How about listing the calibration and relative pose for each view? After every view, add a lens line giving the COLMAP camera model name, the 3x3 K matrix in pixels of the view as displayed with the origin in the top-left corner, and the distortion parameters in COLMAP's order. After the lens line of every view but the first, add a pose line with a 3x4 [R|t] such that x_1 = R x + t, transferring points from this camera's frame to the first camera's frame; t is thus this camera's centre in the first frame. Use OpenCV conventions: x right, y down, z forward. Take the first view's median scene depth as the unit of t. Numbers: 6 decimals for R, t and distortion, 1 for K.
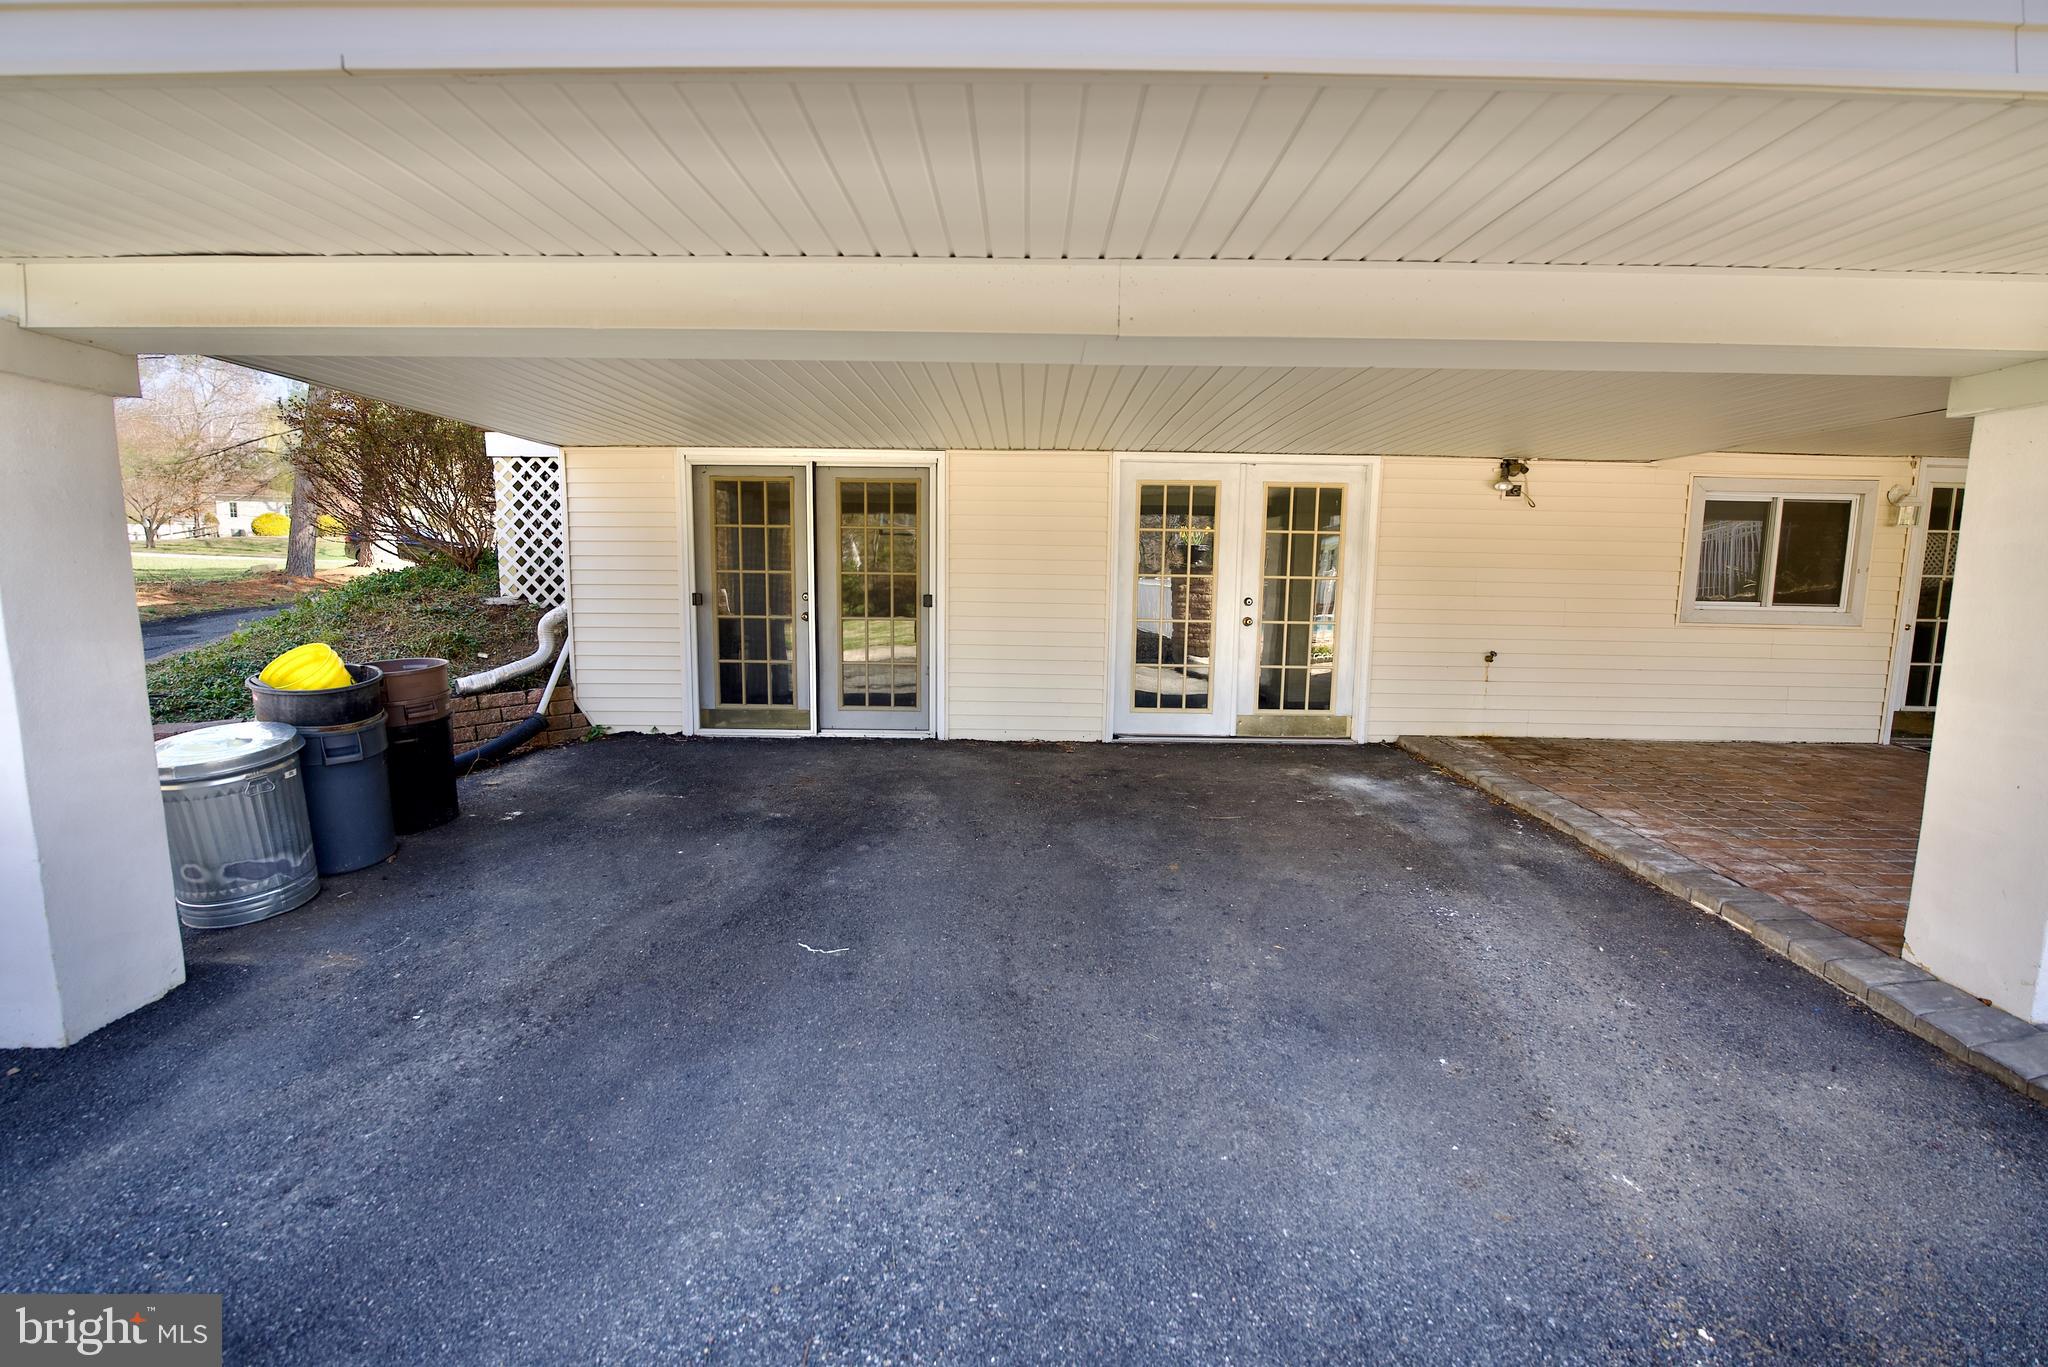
lens RADIAL K [[867.3, 0, 1024.0], [0, 867.3, 683.5], [0, 0, 1]] dist [-0.002940, -0.000188]
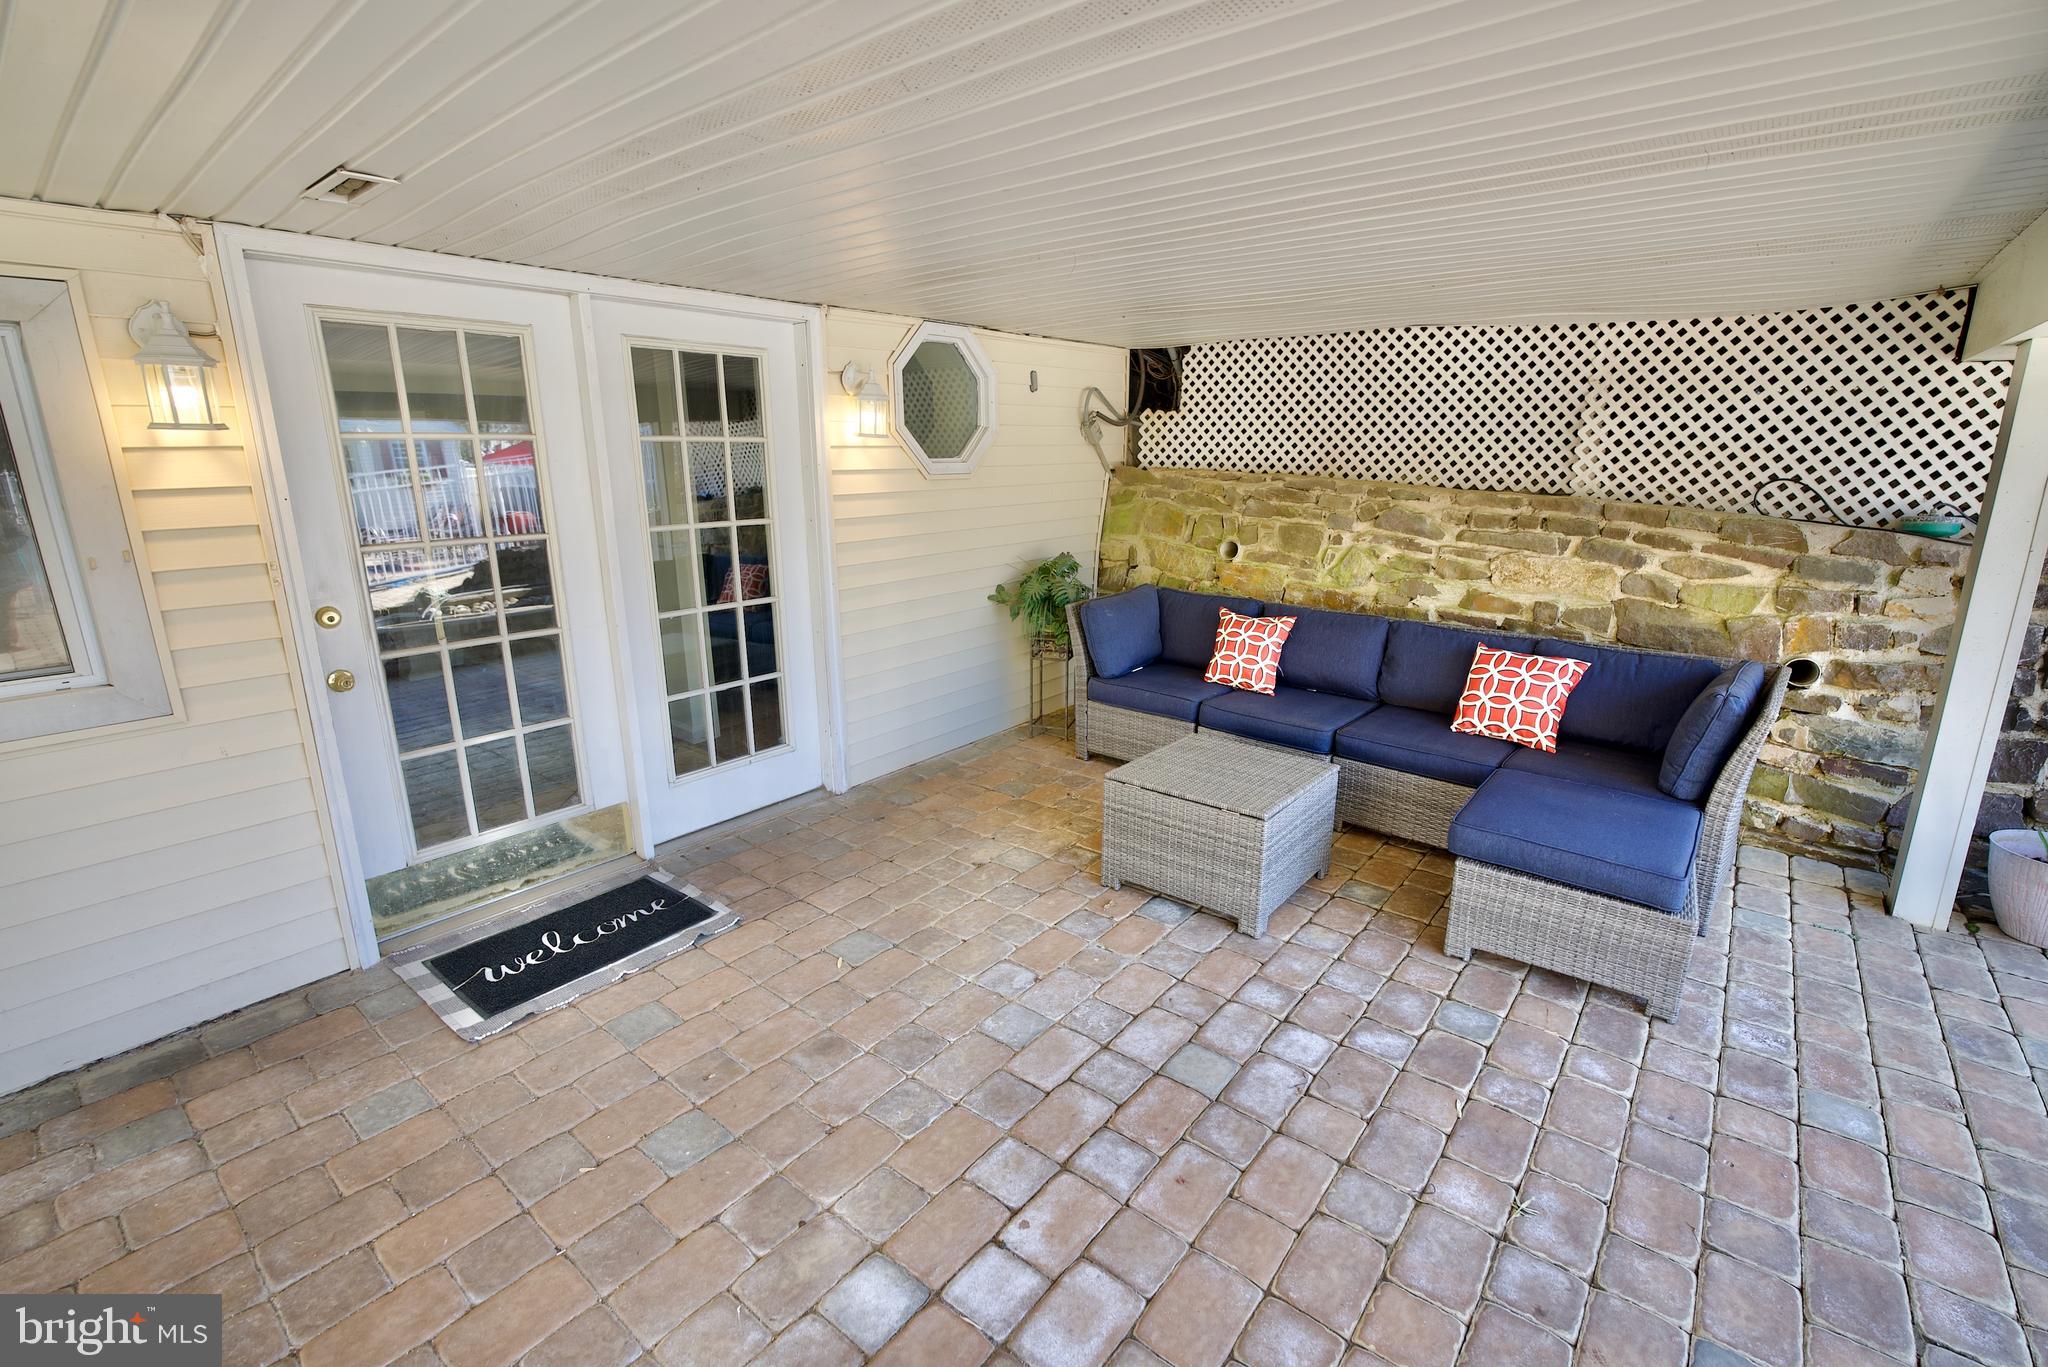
lens RADIAL K [[867.3, 0, 1024.0], [0, 867.3, 683.5], [0, 0, 1]] dist [-0.002940, -0.000188]
pose [[0.636195, -0.226707, 0.737469, -0.463832], [0.110508, 0.972774, 0.203711, -0.118104], [-0.763573, -0.048103, 0.643927, 0.464623]]
